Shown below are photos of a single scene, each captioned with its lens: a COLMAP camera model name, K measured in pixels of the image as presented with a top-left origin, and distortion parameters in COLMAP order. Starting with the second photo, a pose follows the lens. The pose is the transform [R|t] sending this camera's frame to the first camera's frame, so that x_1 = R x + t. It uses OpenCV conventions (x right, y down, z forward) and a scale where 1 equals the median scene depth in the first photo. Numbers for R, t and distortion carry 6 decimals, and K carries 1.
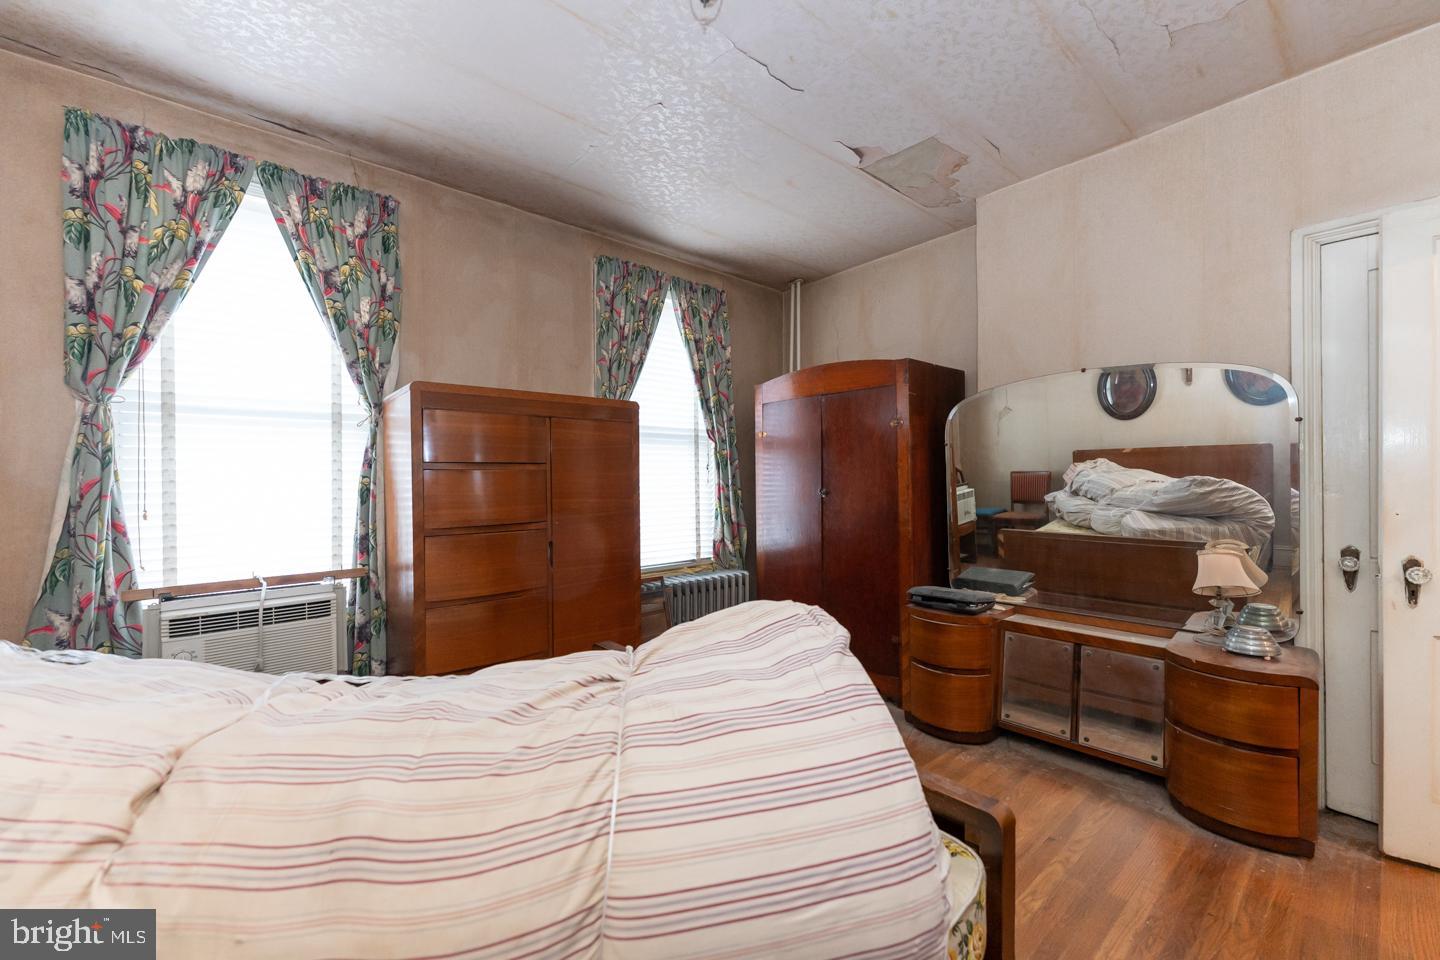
lens RADIAL K [[577.2, 0, 721.7], [0, 577.2, 477.8], [0, 0, 1]] dist [-0.001114, 0.000834]
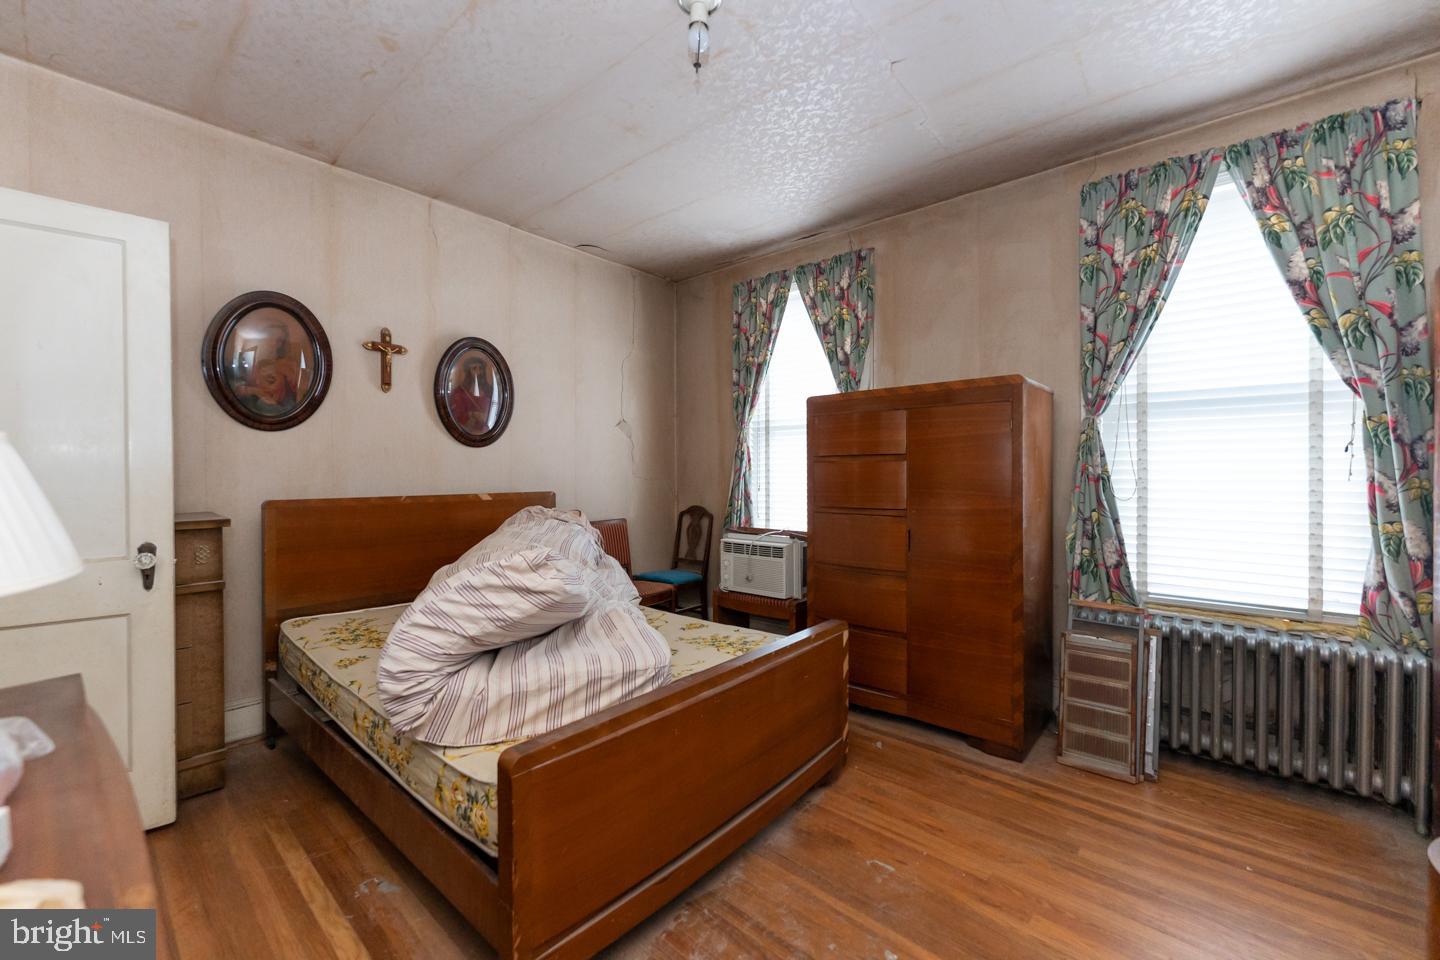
lens RADIAL K [[577.2, 0, 721.9], [0, 577.2, 478.1], [0, 0, 1]] dist [-0.001114, 0.000834]
pose [[0.132691, 0.015216, -0.991041, 0.670992], [0.000892, 0.999880, 0.015471, 0.002560], [0.991157, -0.002937, 0.132661, 0.528590]]
